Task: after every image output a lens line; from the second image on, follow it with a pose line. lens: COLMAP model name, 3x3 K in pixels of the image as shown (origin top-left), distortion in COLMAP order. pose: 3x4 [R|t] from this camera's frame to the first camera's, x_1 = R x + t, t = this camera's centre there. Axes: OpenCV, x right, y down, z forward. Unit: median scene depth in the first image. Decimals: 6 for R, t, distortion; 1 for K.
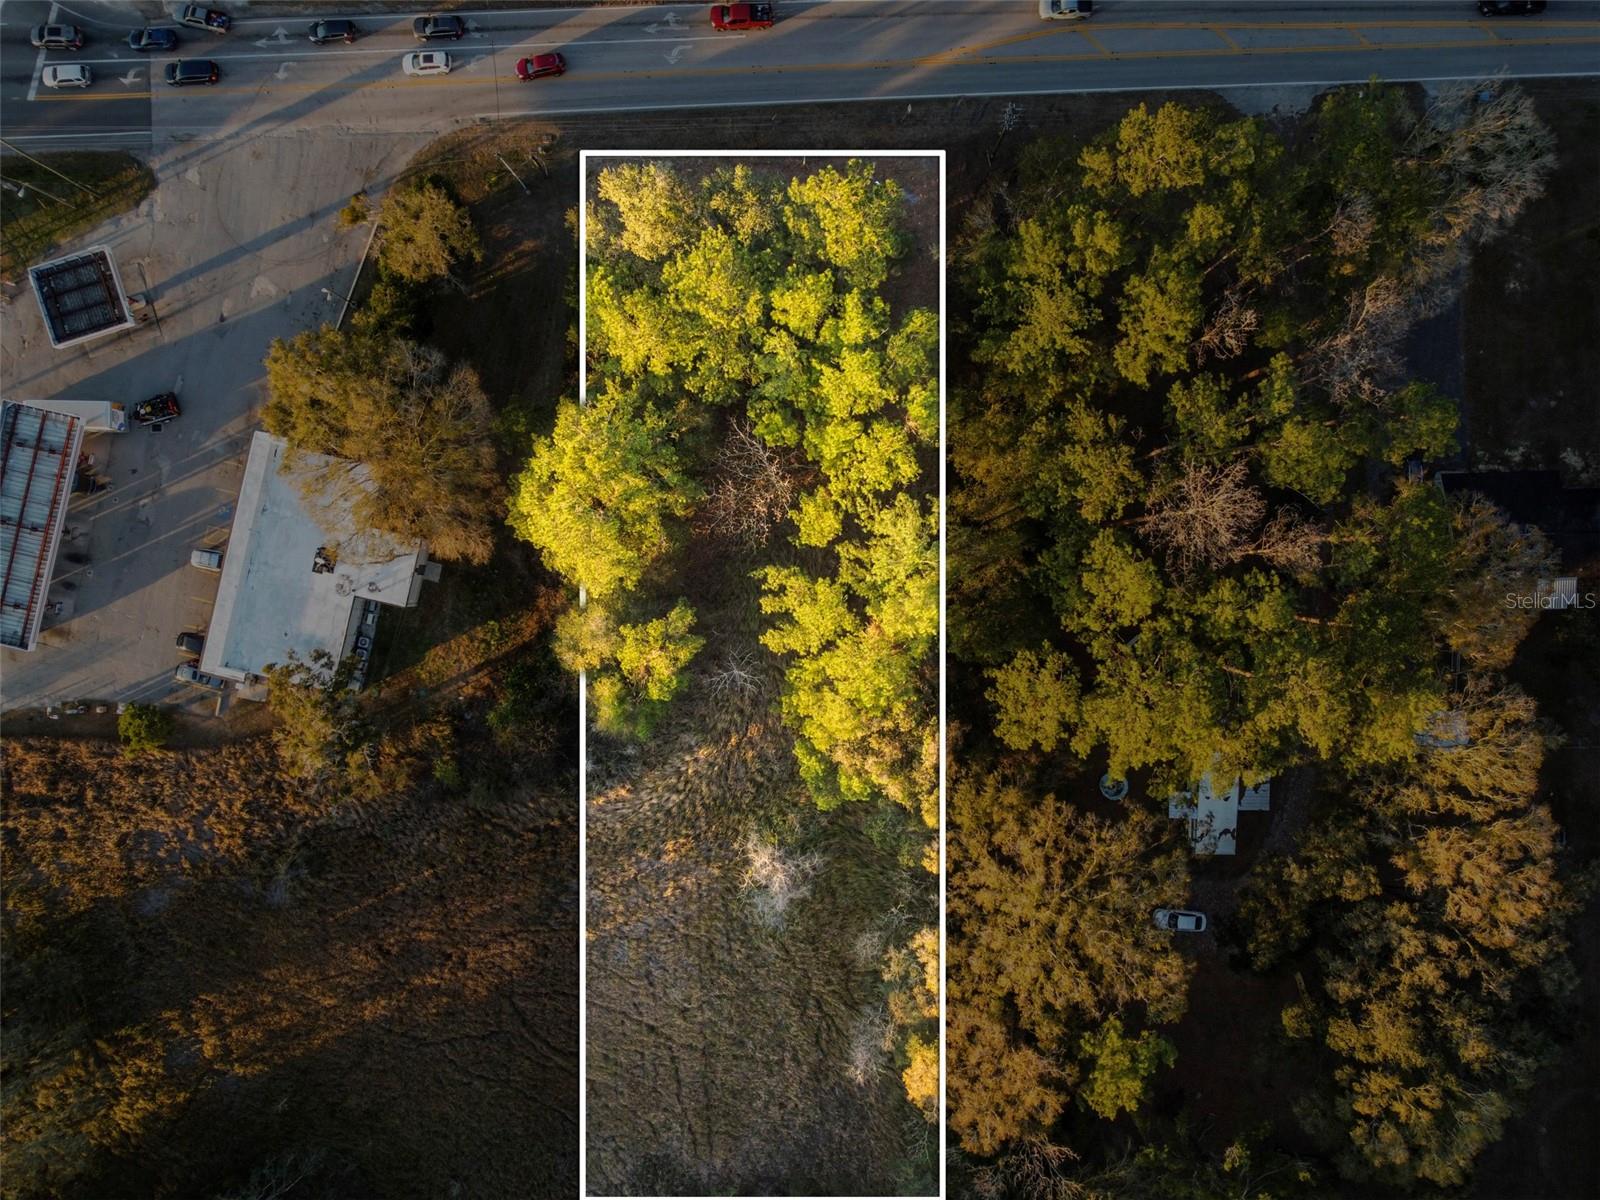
lens RADIAL K [[1216.0, 0, 796.8], [0, 1216.0, 603.5], [0, 0, 1]] dist [-0.004070, 0.002271]
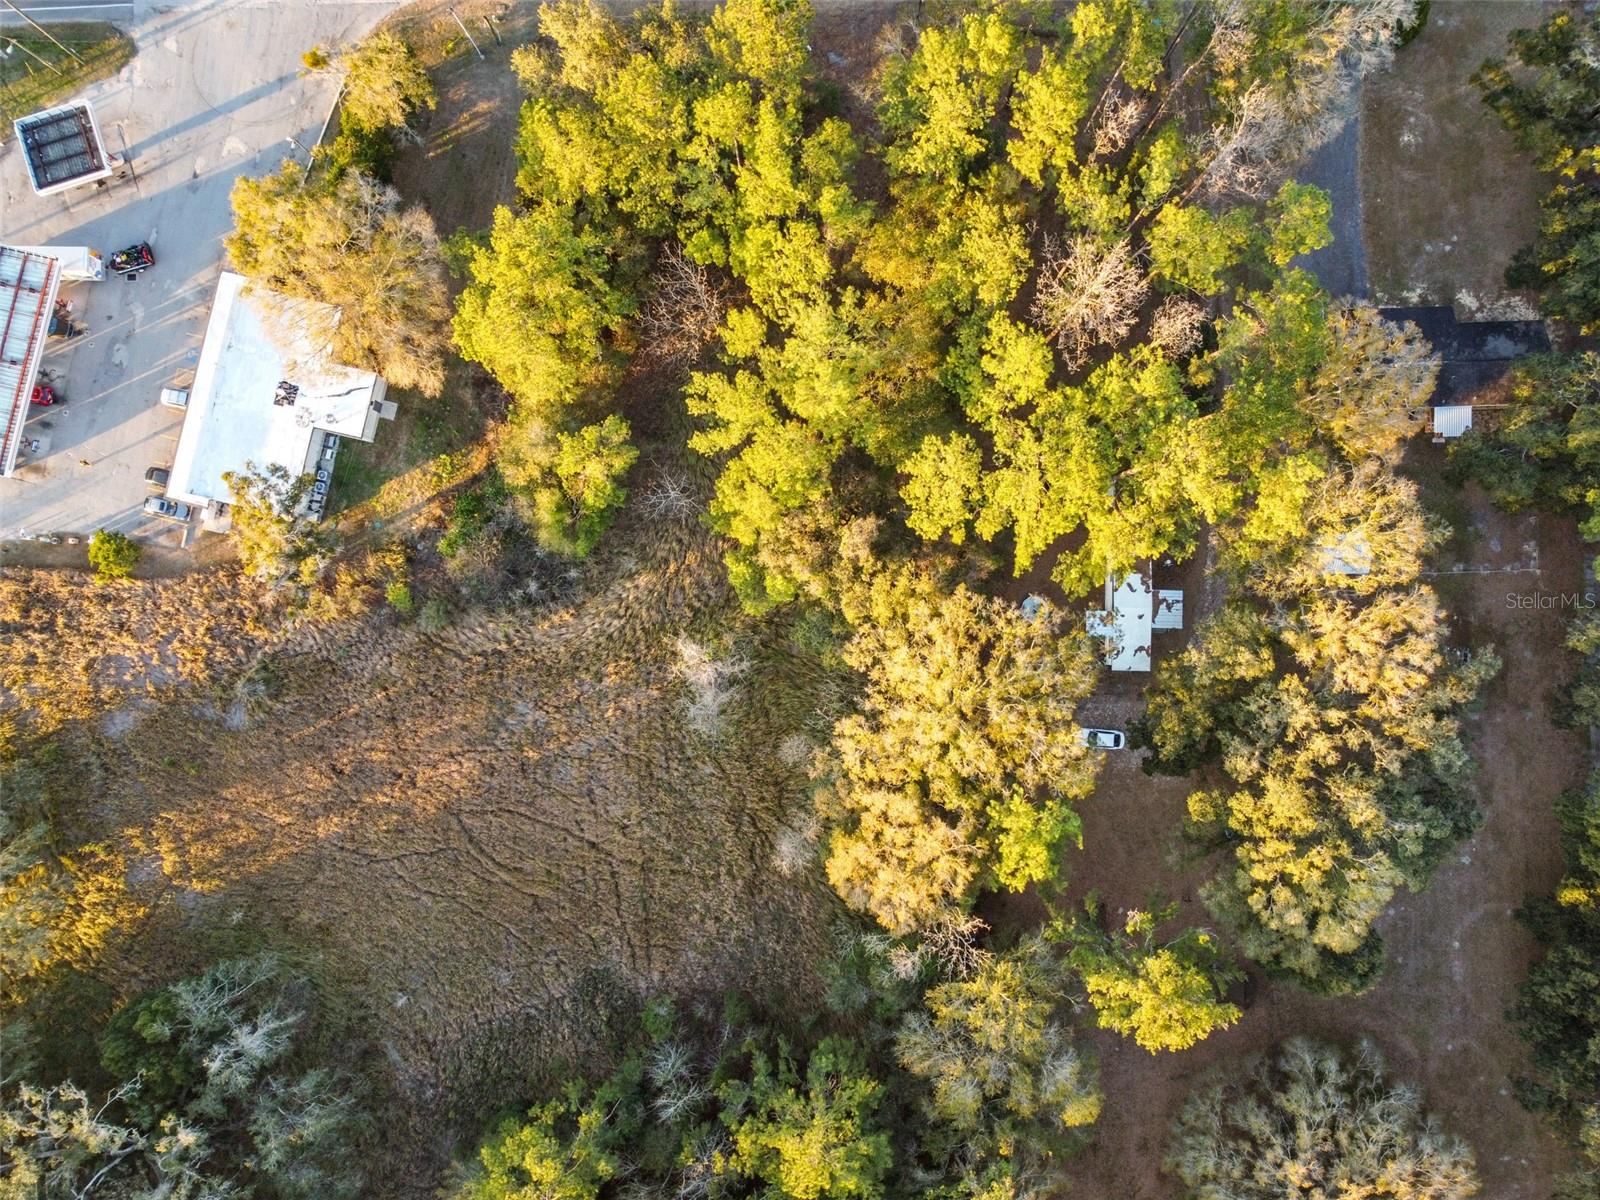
lens RADIAL K [[1213.2, 0, 793.8], [0, 1213.2, 599.2], [0, 0, 1]] dist [0.000759, -0.002022]
pose [[0.999972, -0.001260, -0.007429, 0.064732], [0.000944, 0.999098, -0.042449, 0.195890], [0.007476, 0.042441, 0.999071, -0.048615]]
